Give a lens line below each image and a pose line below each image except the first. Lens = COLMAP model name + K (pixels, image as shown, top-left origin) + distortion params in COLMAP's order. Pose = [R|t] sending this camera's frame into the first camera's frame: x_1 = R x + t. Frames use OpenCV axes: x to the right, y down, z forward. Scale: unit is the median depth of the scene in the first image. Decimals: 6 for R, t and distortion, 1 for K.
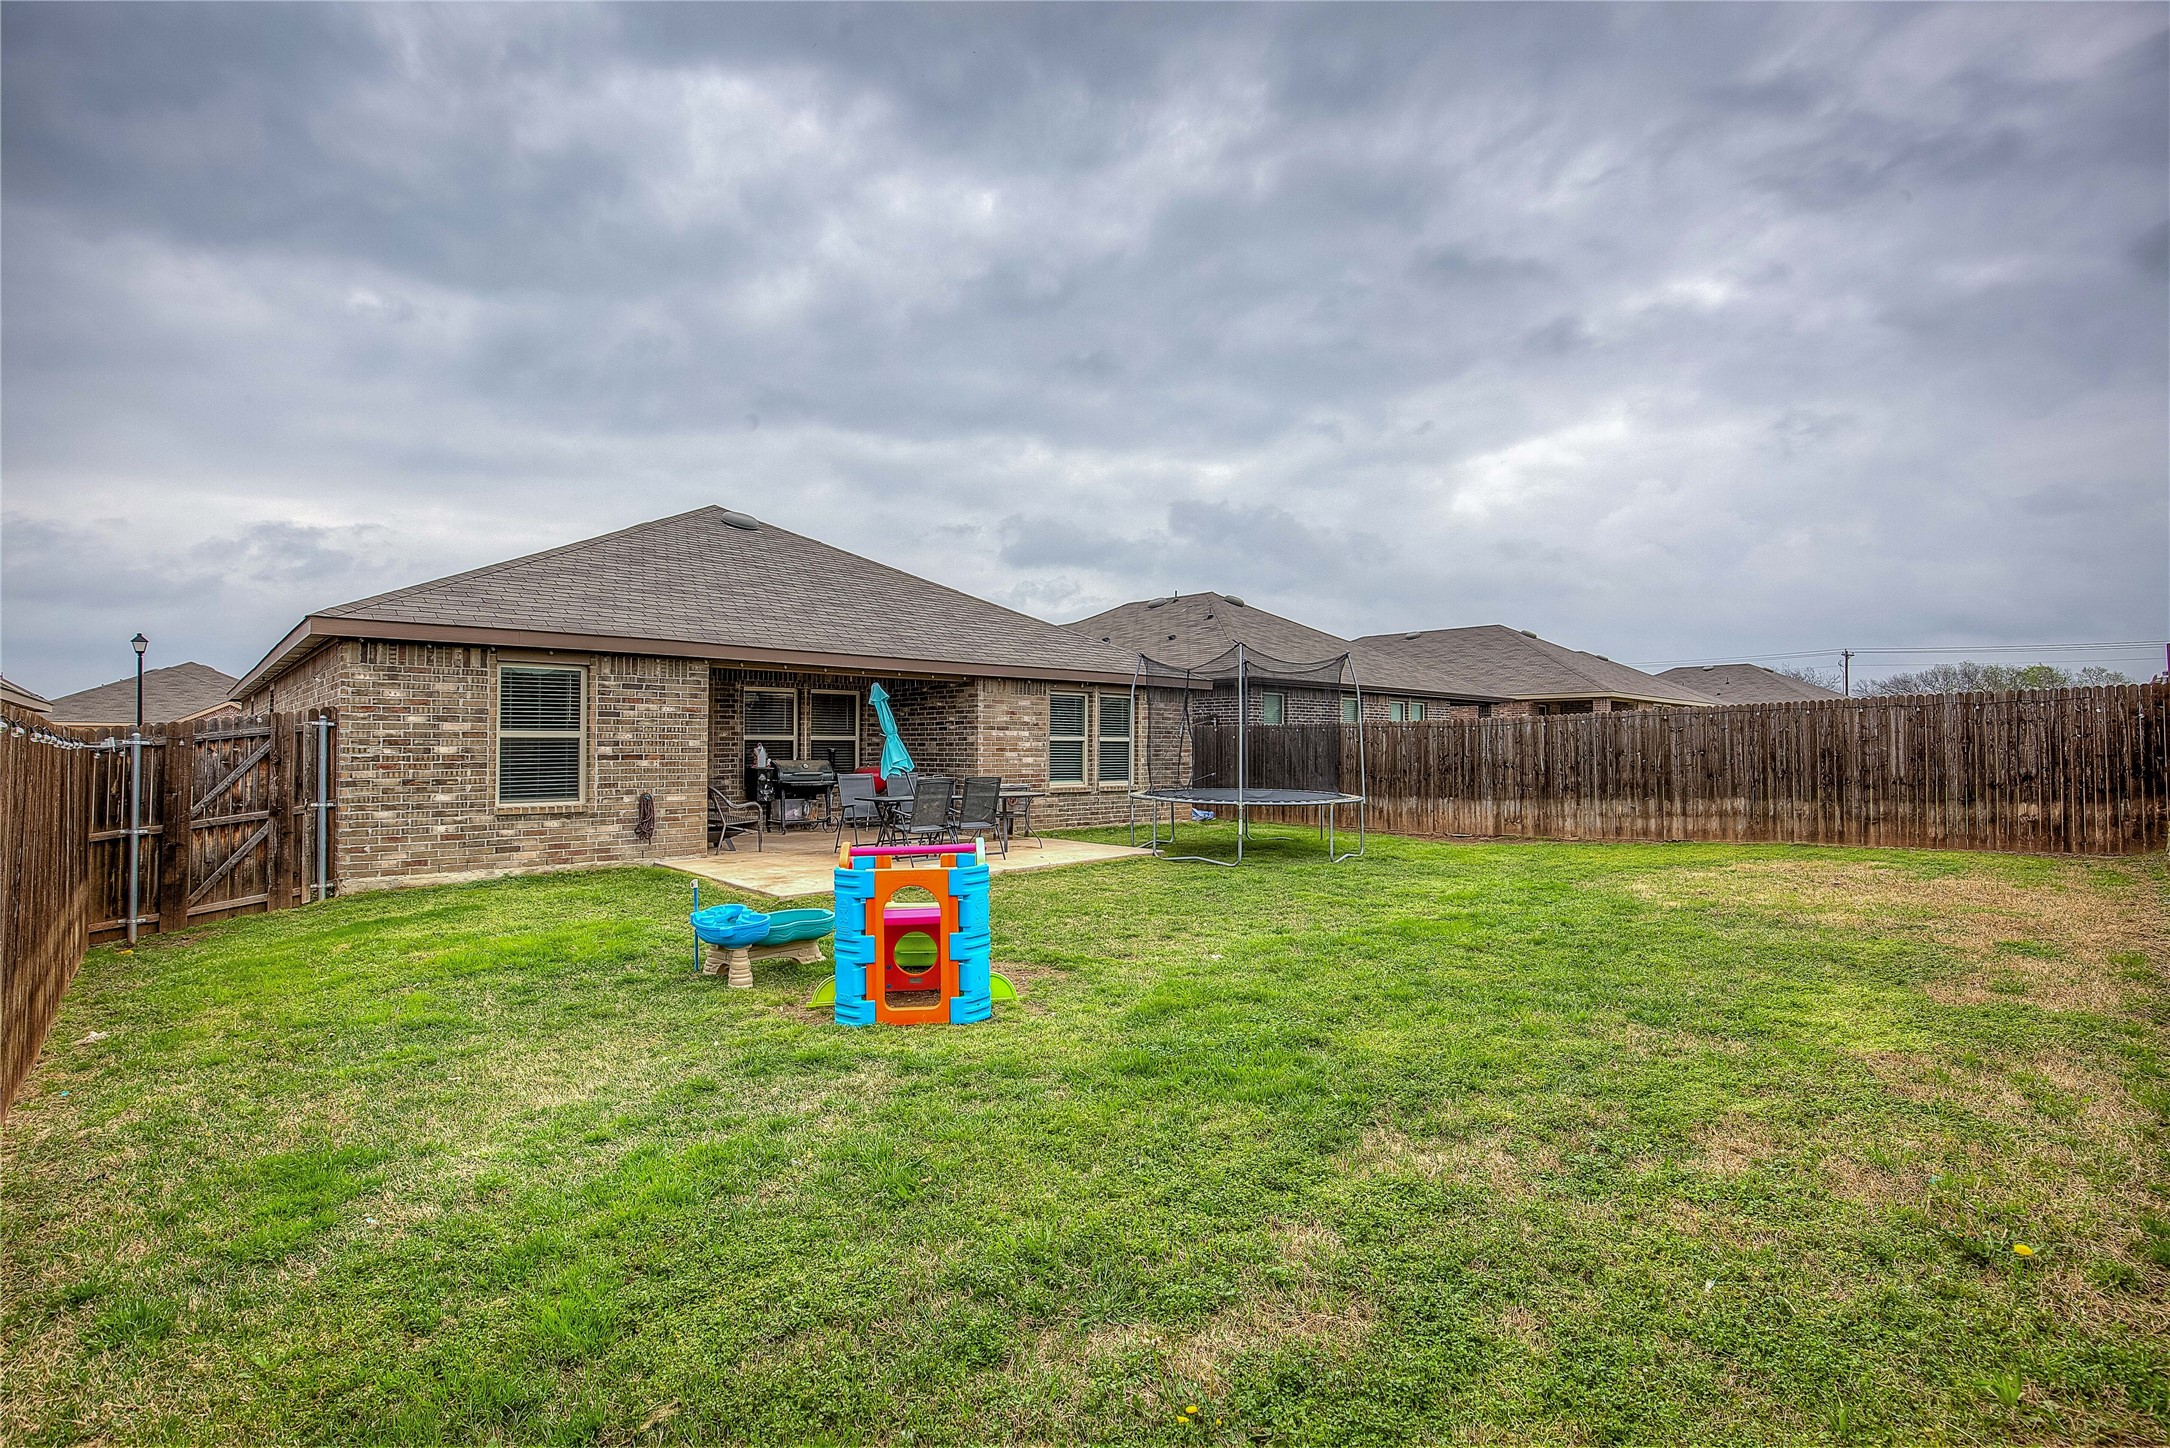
lens RADIAL K [[992.3, 0, 1090.4], [0, 992.3, 733.9], [0, 0, 1]] dist [-0.035590, 0.007469]
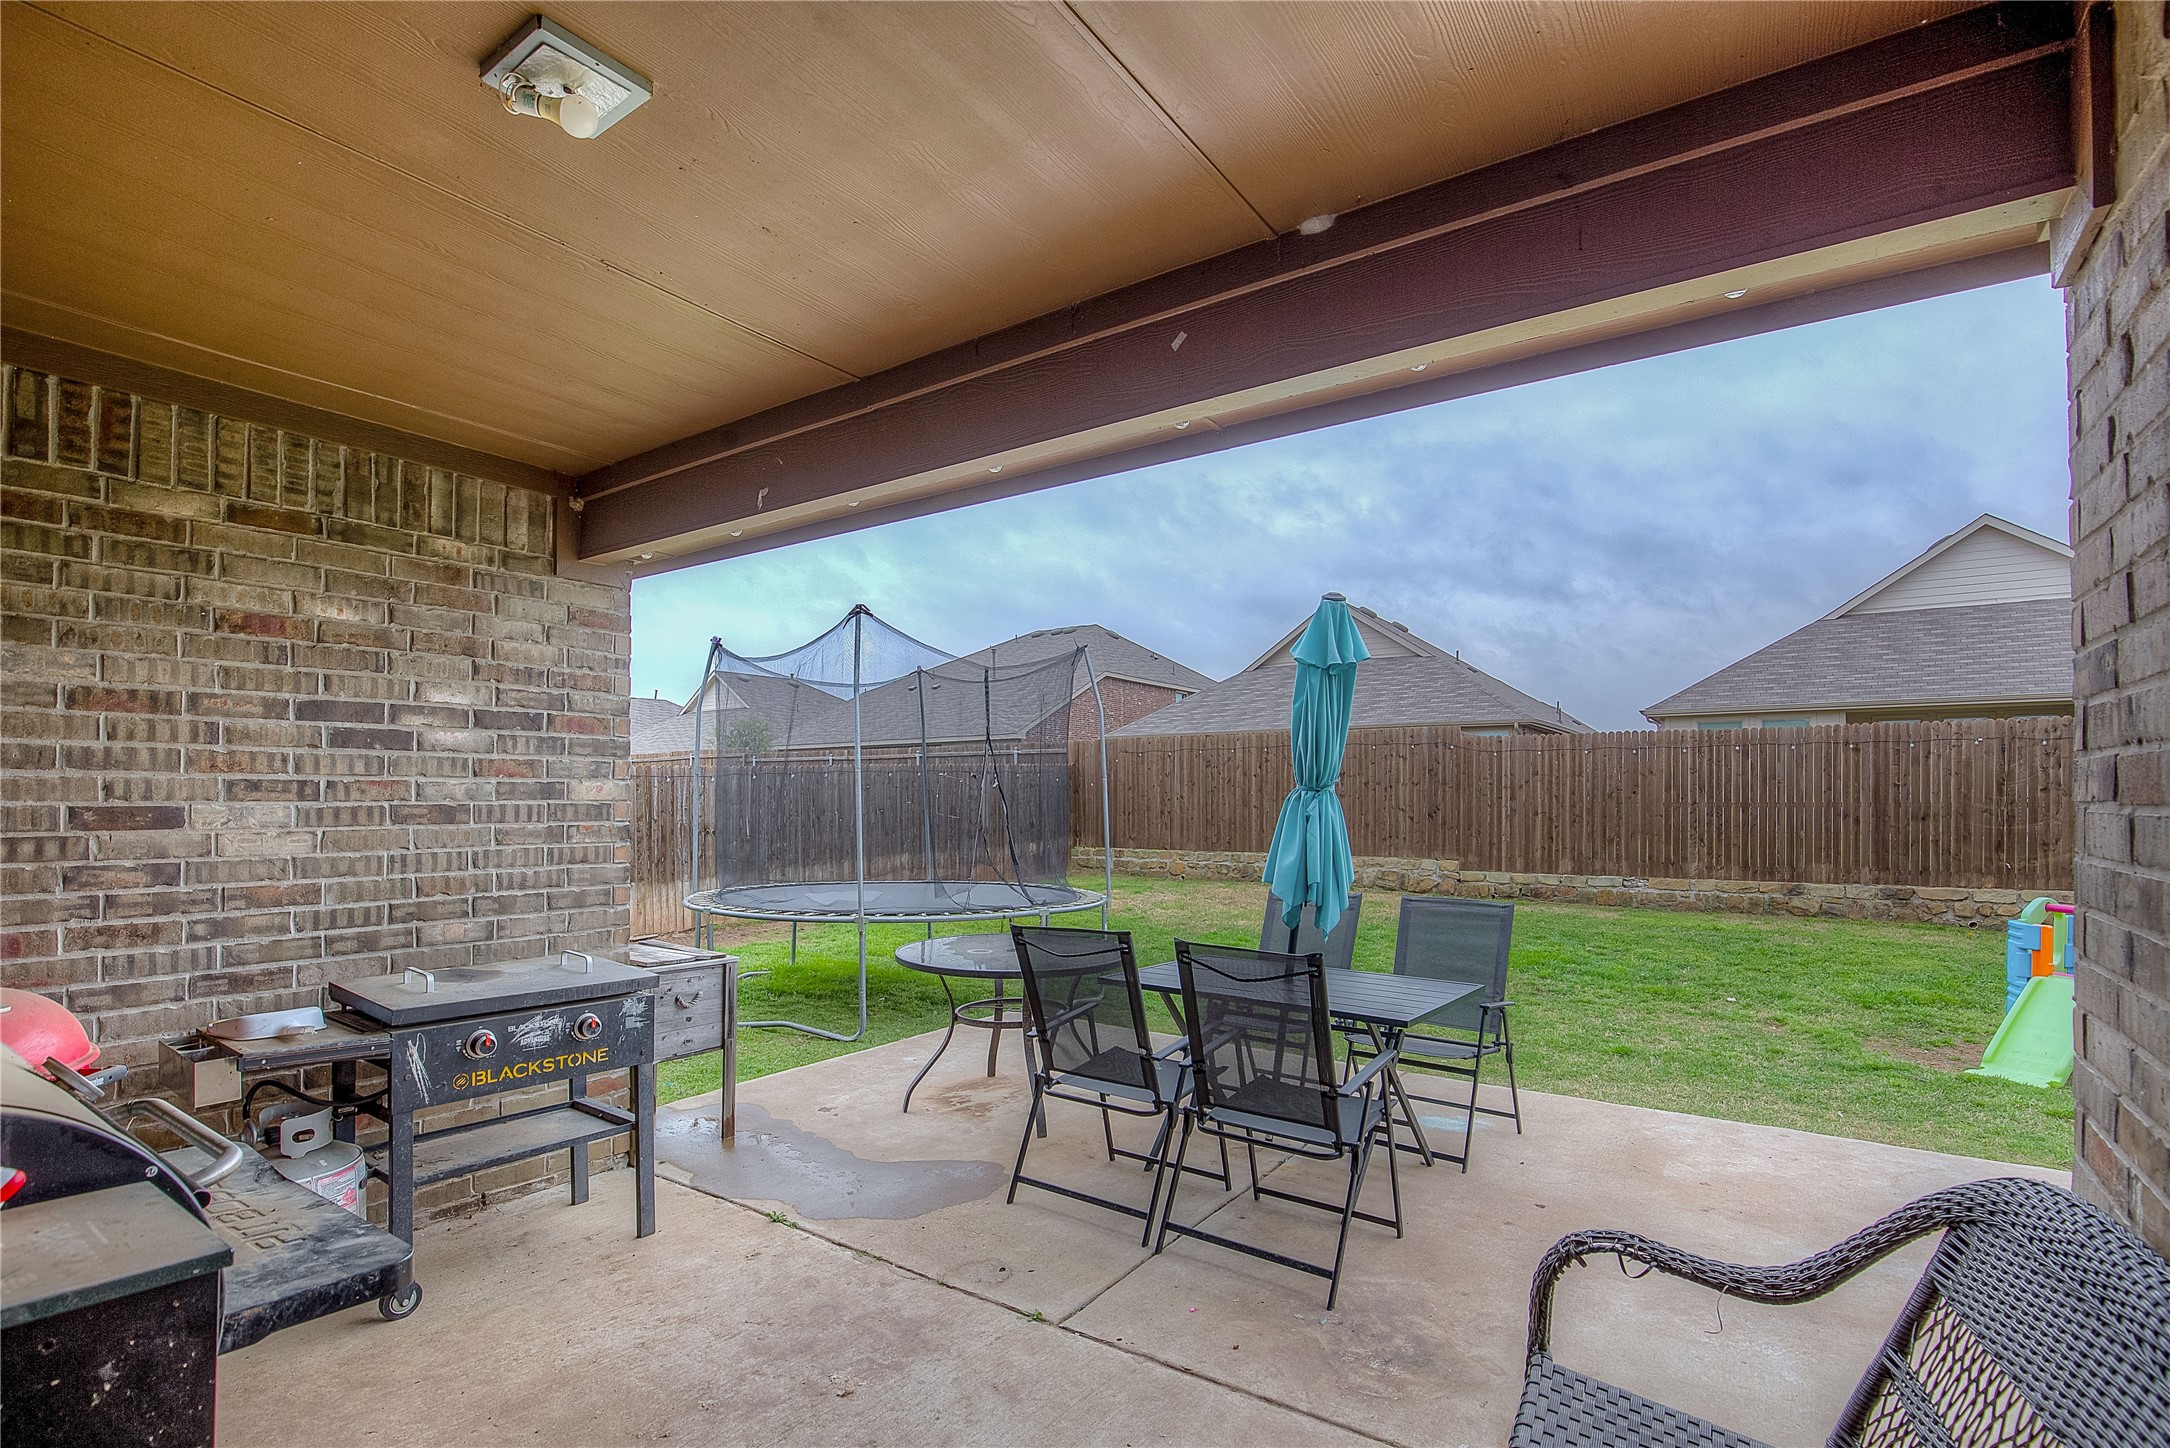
lens RADIAL K [[992.3, 0, 1092.7], [0, 992.3, 806.9], [0, 0, 1]] dist [-0.035590, 0.007469]
pose [[-0.214902, -0.009795, 0.976587, -0.485816], [-0.011681, 0.999904, 0.007458, 0.006238], [-0.976566, -0.009805, -0.214995, 1.200718]]
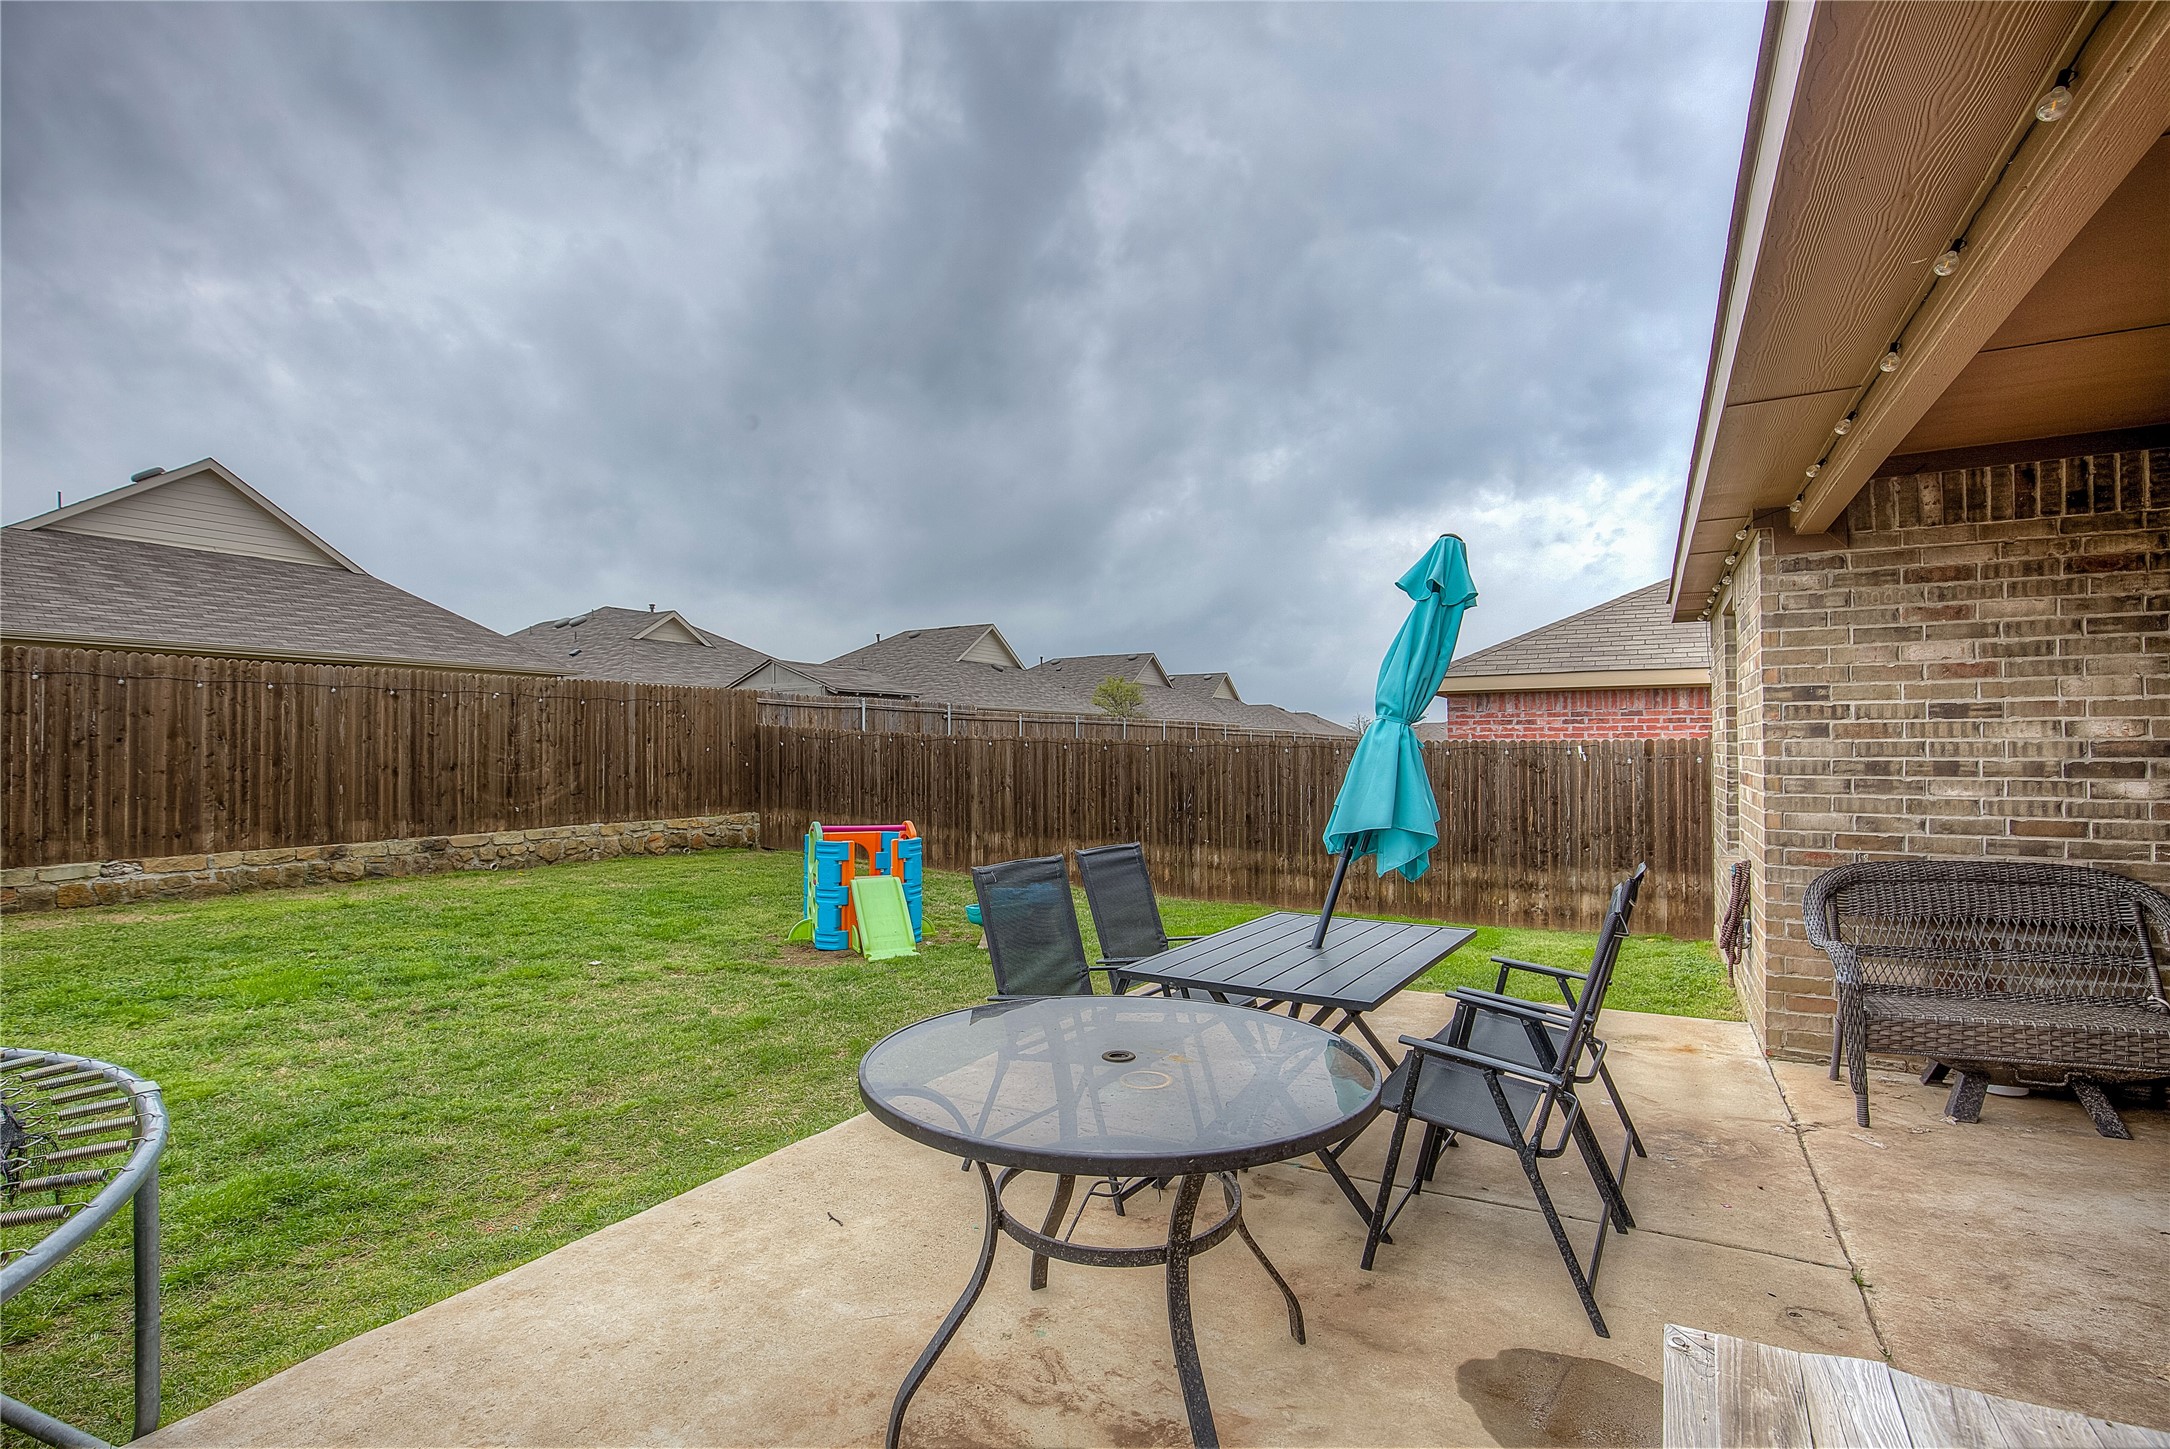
lens RADIAL K [[992.3, 0, 1098.4], [0, 992.3, 732.8], [0, 0, 1]] dist [-0.035590, 0.007469]
pose [[-0.960125, -0.002269, -0.279563, -0.060337], [0.006273, 0.999540, -0.029656, 0.013179], [0.279502, -0.030228, -0.959669, 1.317105]]
